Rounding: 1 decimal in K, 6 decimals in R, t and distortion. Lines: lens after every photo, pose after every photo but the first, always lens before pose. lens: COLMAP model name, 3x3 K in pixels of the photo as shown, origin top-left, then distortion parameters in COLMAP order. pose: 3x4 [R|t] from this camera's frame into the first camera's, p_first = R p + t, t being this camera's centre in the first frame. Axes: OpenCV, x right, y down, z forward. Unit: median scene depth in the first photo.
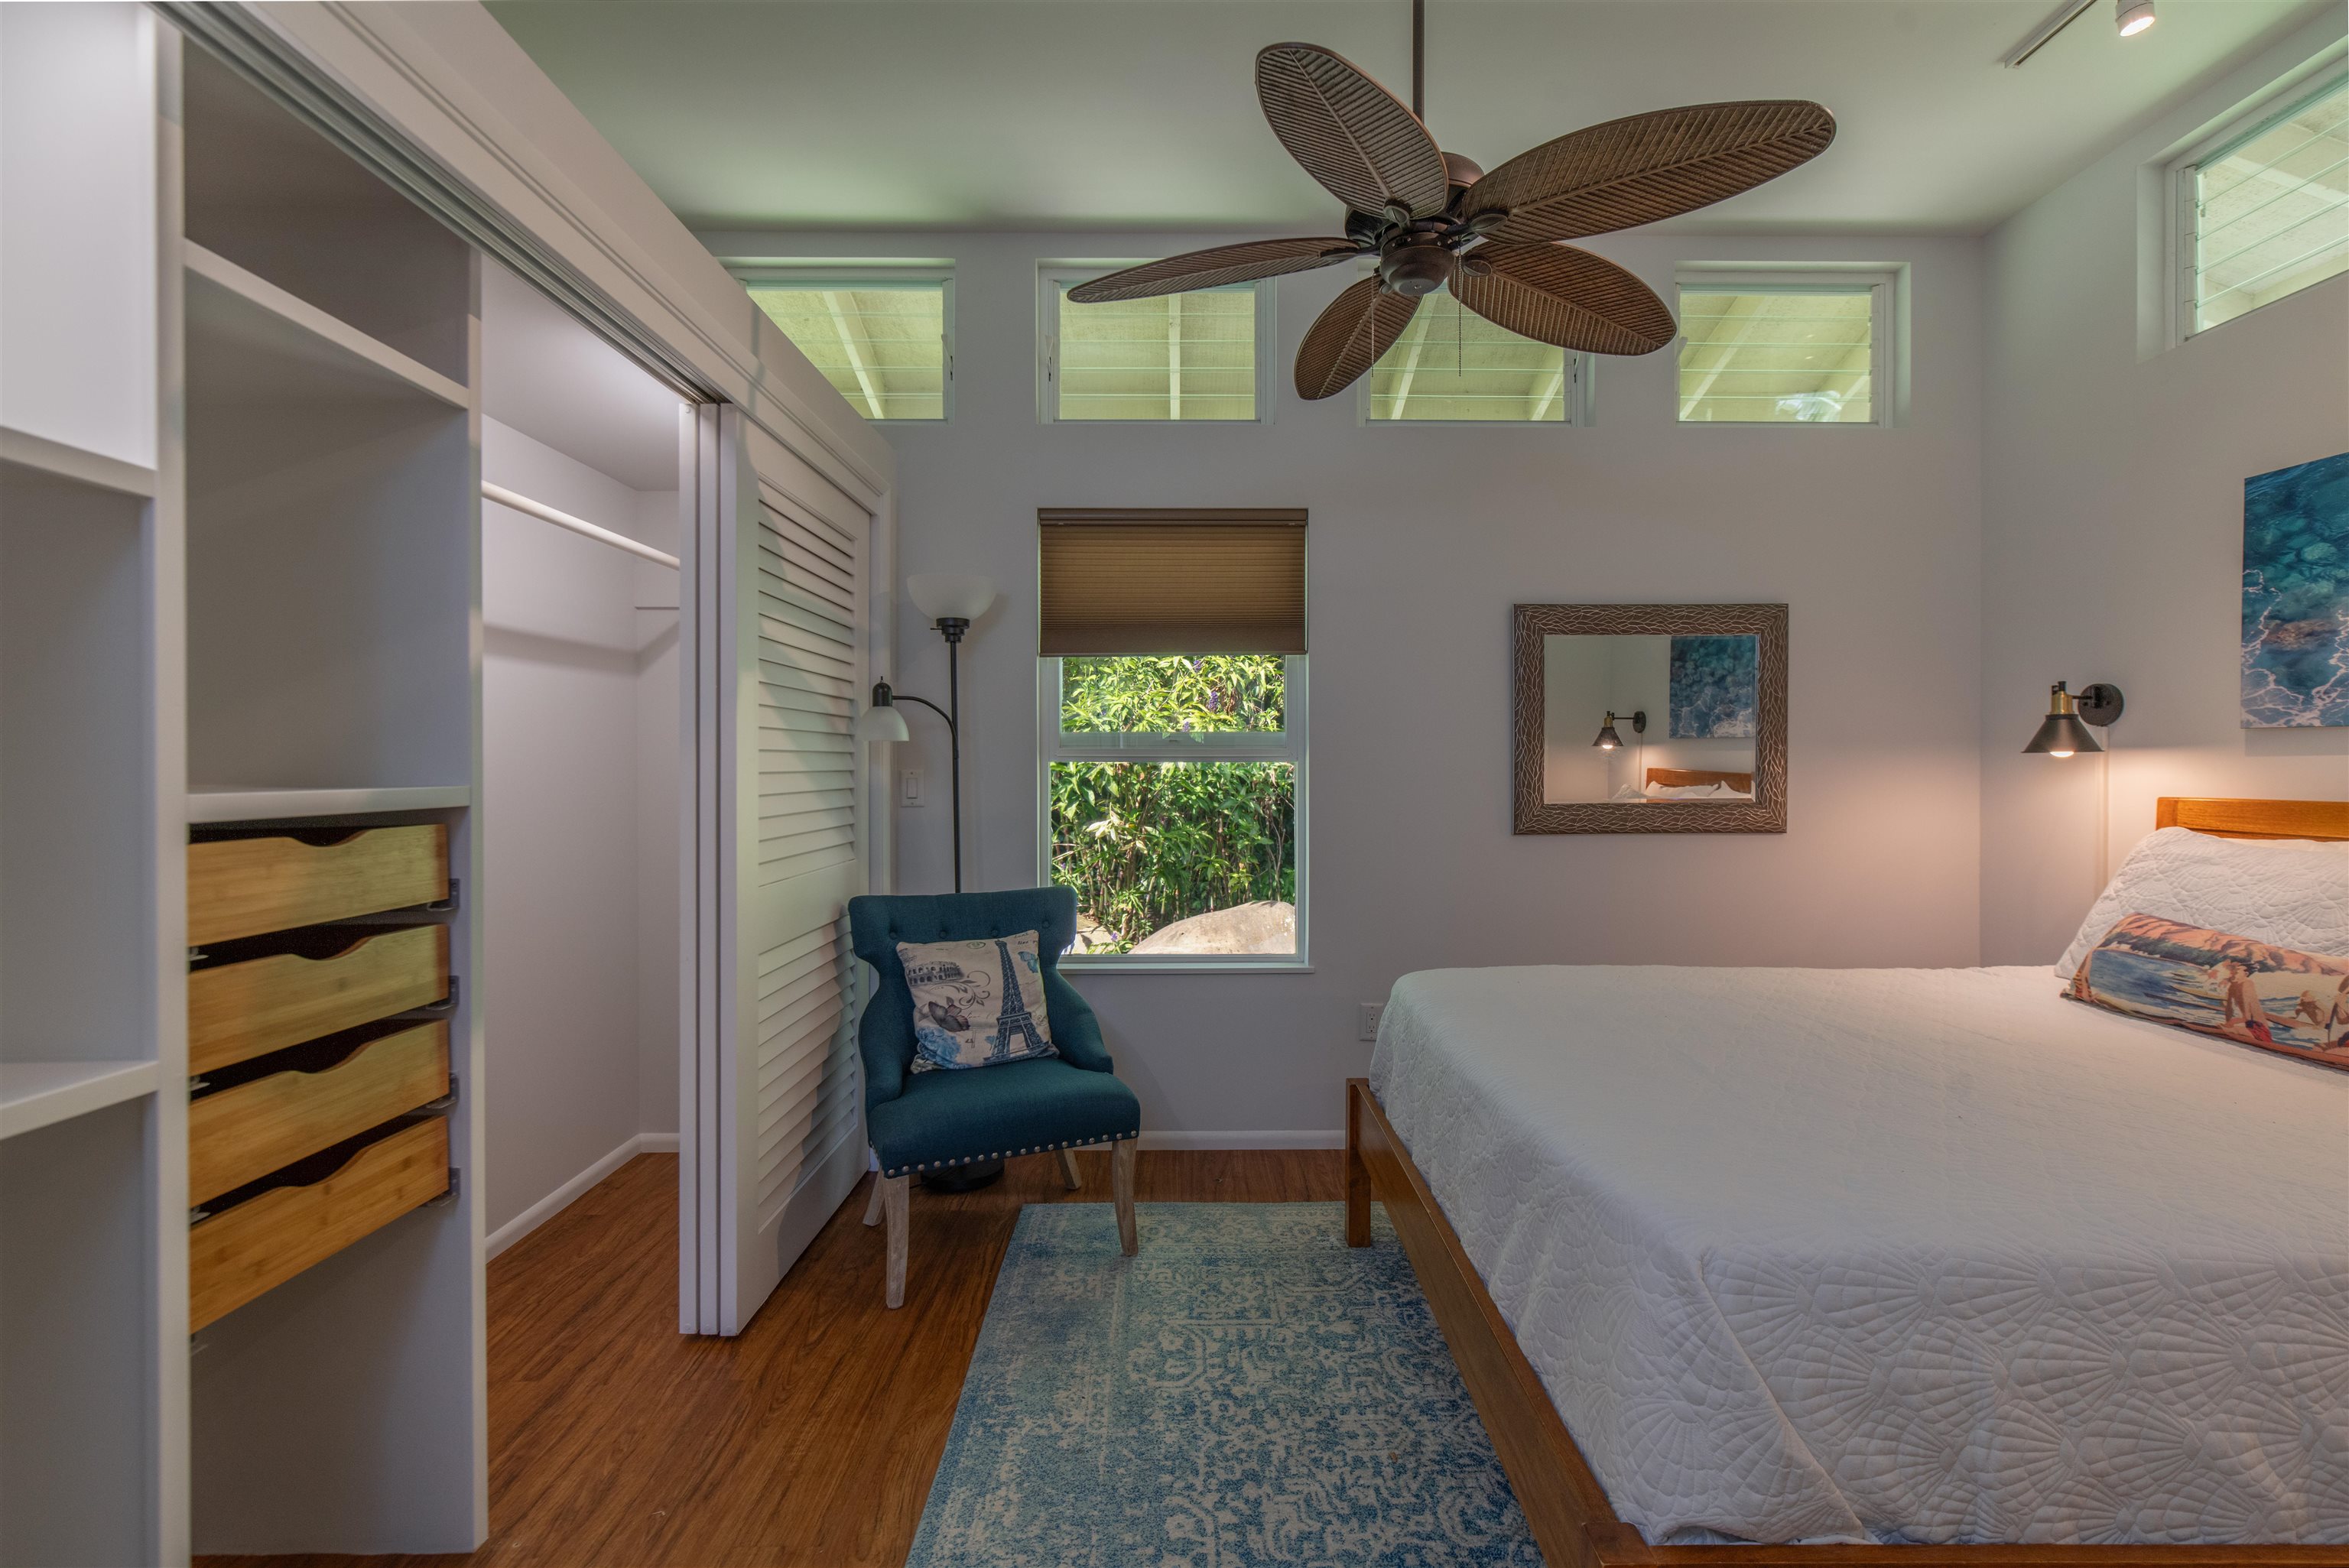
lens RADIAL K [[1013.6, 0, 1193.4], [0, 1013.6, 770.8], [0, 0, 1]] dist [-0.010443, 0.001224]
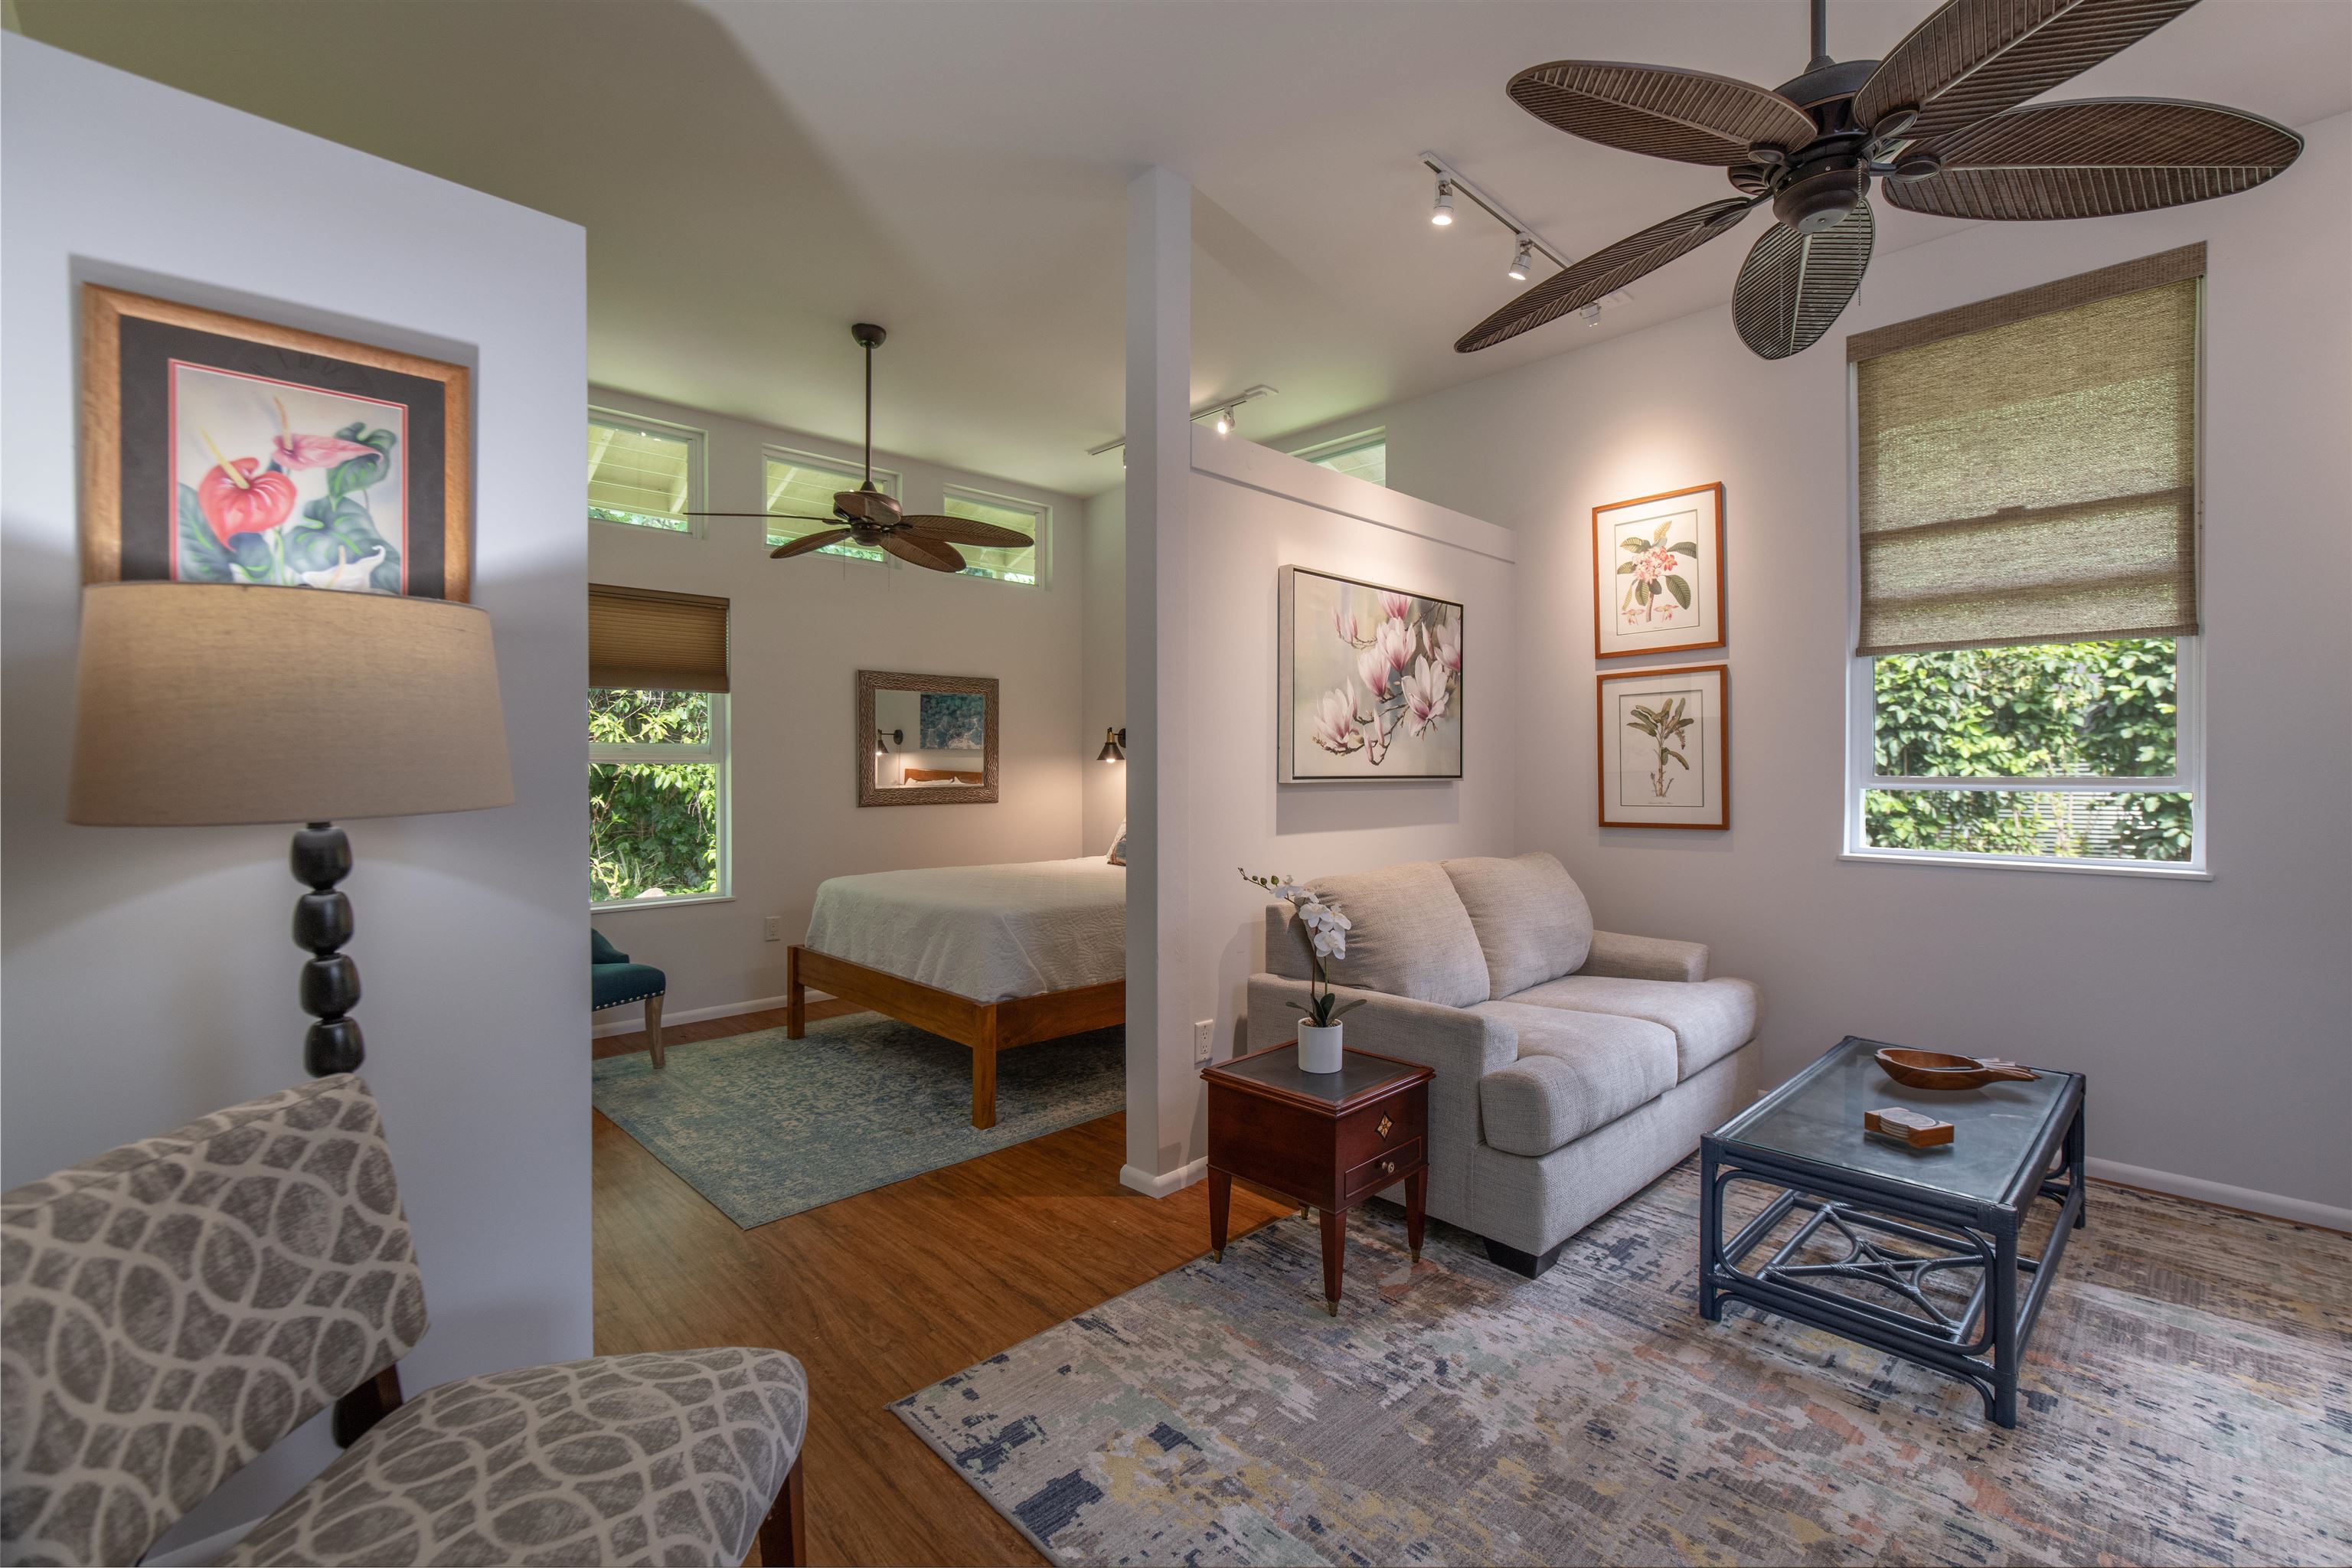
lens RADIAL K [[1004.9, 0, 1183.2], [0, 1004.9, 773.6], [0, 0, 1]] dist [-0.008912, 0.000415]
pose [[0.731467, -0.004748, 0.681860, -0.423222], [0.005437, 0.999985, 0.001131, 0.008580], [-0.681855, 0.002880, 0.731482, -0.582061]]
